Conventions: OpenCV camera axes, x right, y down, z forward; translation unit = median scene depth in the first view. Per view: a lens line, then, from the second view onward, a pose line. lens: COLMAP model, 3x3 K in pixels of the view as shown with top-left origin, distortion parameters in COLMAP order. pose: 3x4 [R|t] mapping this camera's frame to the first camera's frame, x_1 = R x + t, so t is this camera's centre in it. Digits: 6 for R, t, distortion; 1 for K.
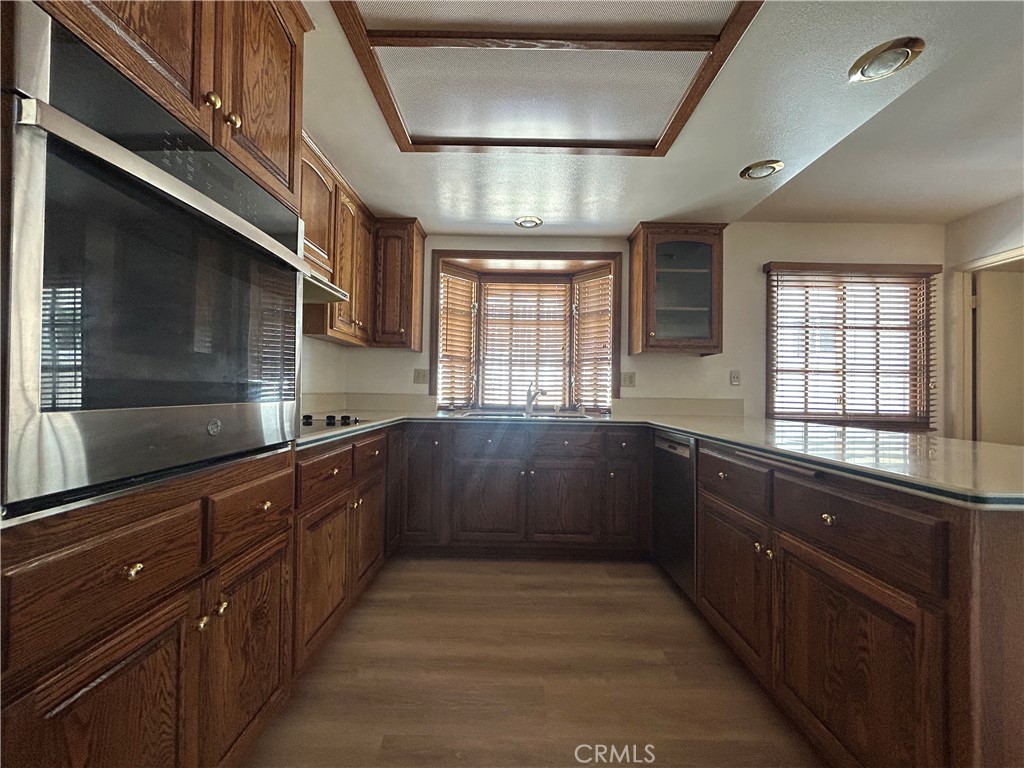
lens RADIAL K [[412.6, 0, 512.0], [0, 412.6, 384.0], [0, 0, 1]] dist [-0.007456, 0.004182]
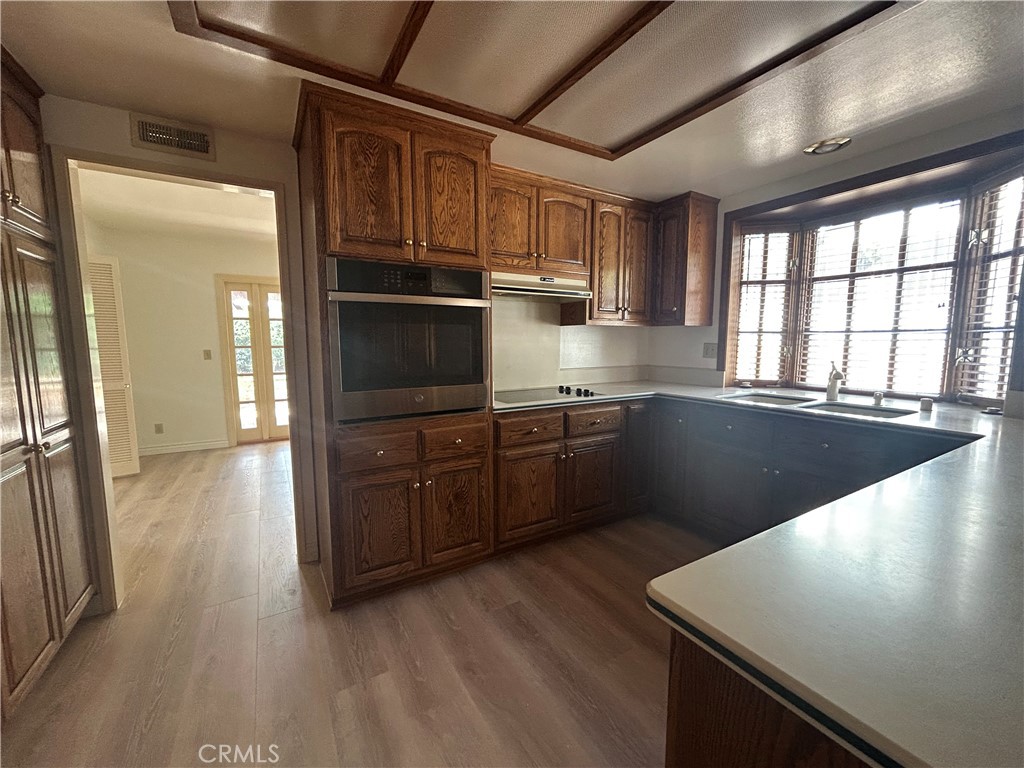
lens RADIAL K [[412.6, 0, 512.0], [0, 412.6, 384.0], [0, 0, 1]] dist [-0.007456, 0.004182]
pose [[0.523067, 0.065424, -0.849777, 0.410615], [0.026941, 0.995282, 0.093210, -0.047847], [0.851866, -0.071649, 0.518837, 0.095170]]
